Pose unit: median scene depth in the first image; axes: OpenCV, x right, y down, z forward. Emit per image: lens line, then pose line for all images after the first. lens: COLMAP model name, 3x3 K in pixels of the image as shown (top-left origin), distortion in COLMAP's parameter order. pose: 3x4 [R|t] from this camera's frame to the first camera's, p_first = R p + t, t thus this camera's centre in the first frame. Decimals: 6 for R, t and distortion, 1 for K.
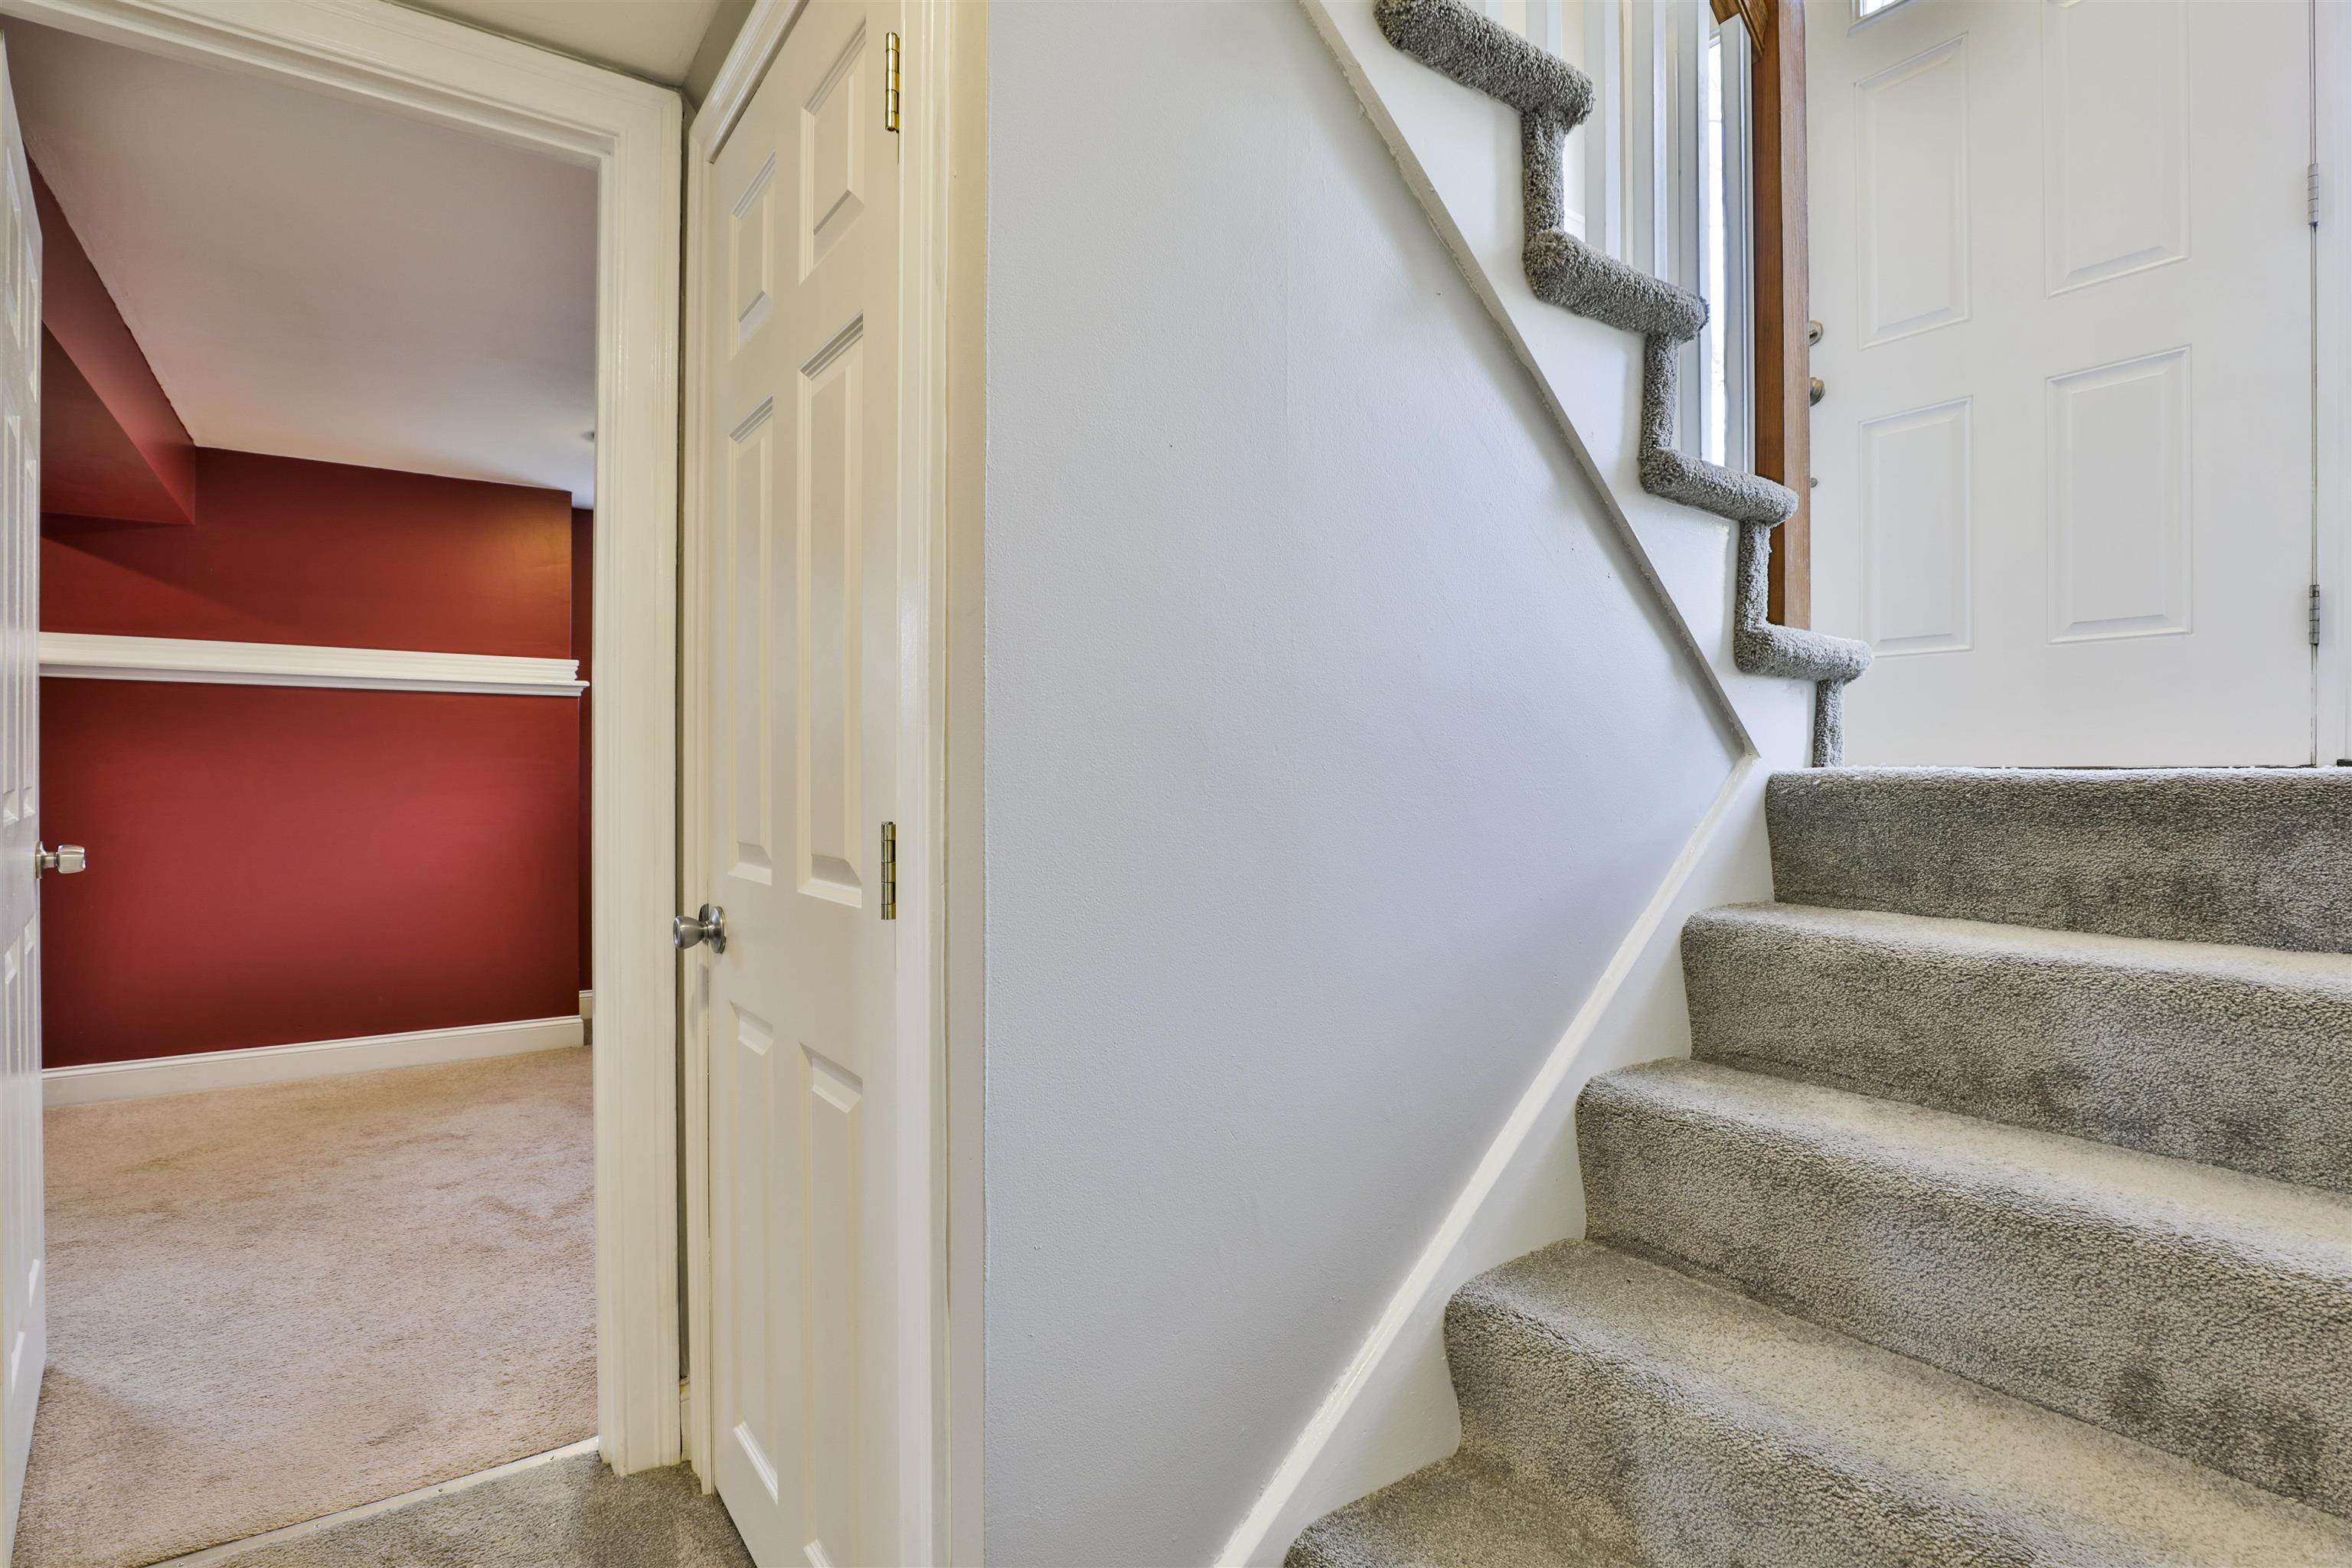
lens RADIAL K [[1140.6, 0, 1175.1], [0, 1140.6, 782.9], [0, 0, 1]] dist [-0.031538, 0.007672]
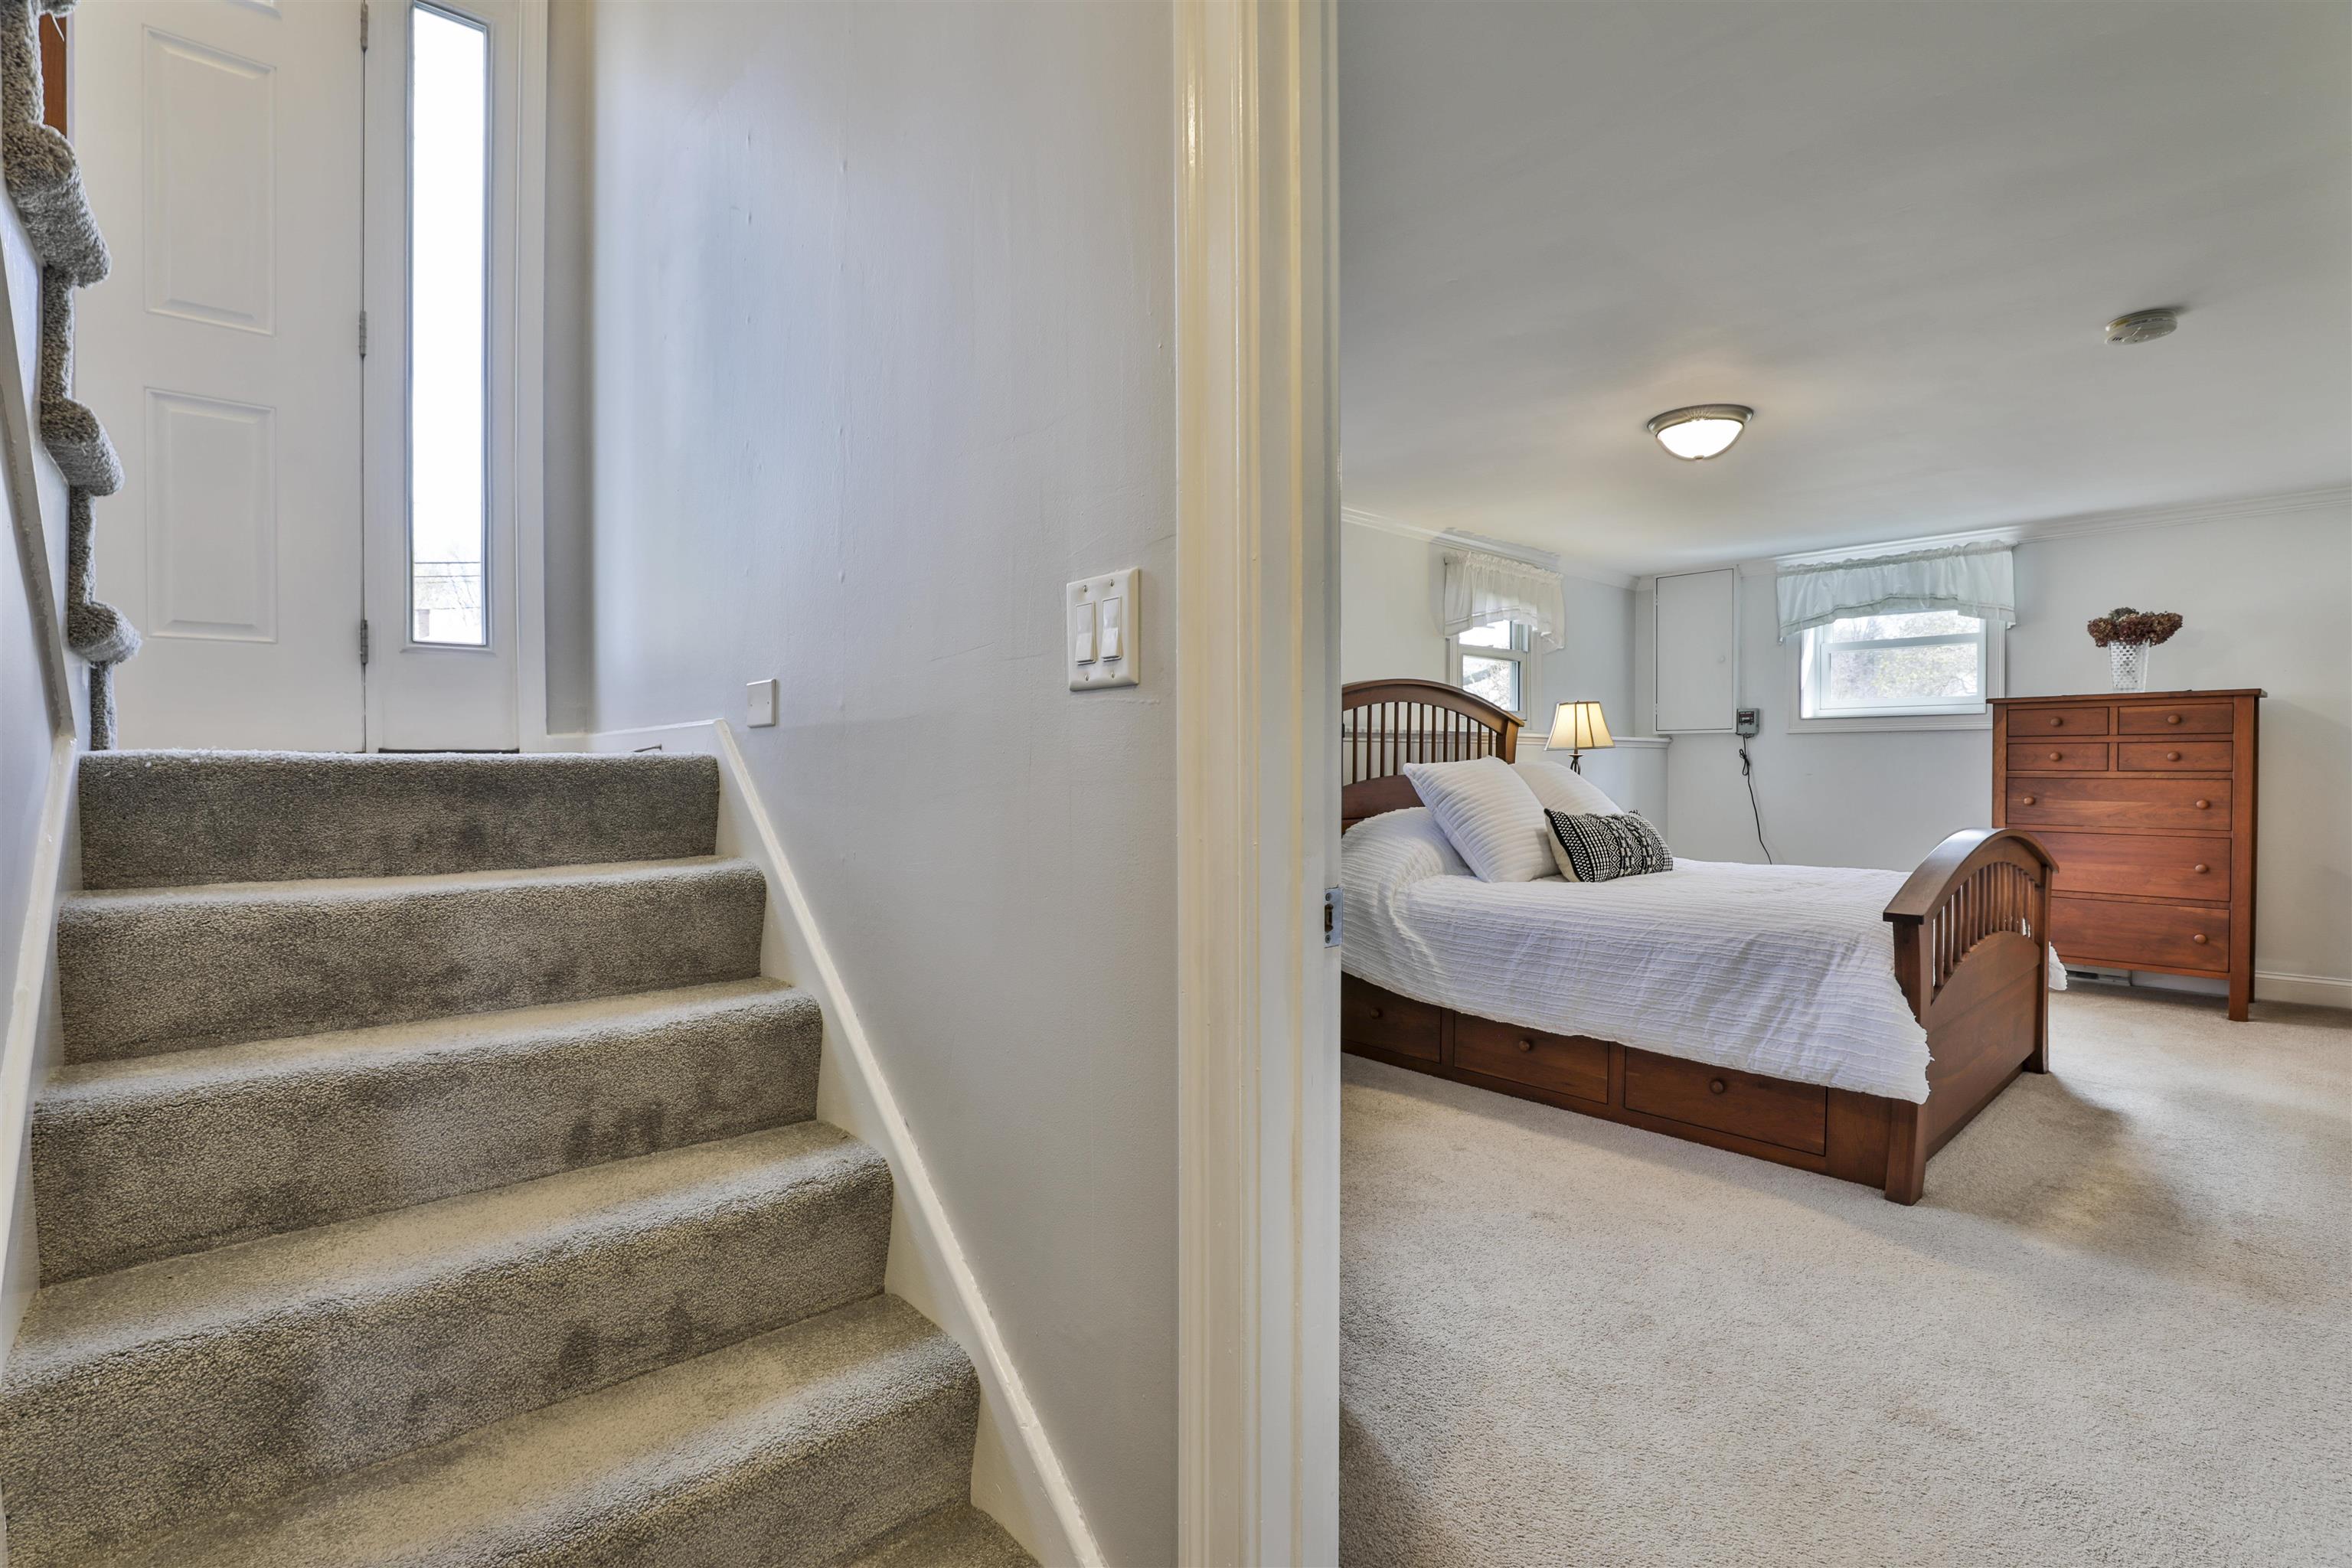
lens RADIAL K [[1082.1, 0, 1182.5], [0, 1082.1, 785.1], [0, 0, 1]] dist [-0.016817, 0.002076]
pose [[-0.123939, -0.021023, 0.992067, -0.572624], [0.004963, 0.999750, 0.021806, 0.001606], [-0.992277, 0.007626, -0.123804, 0.231194]]
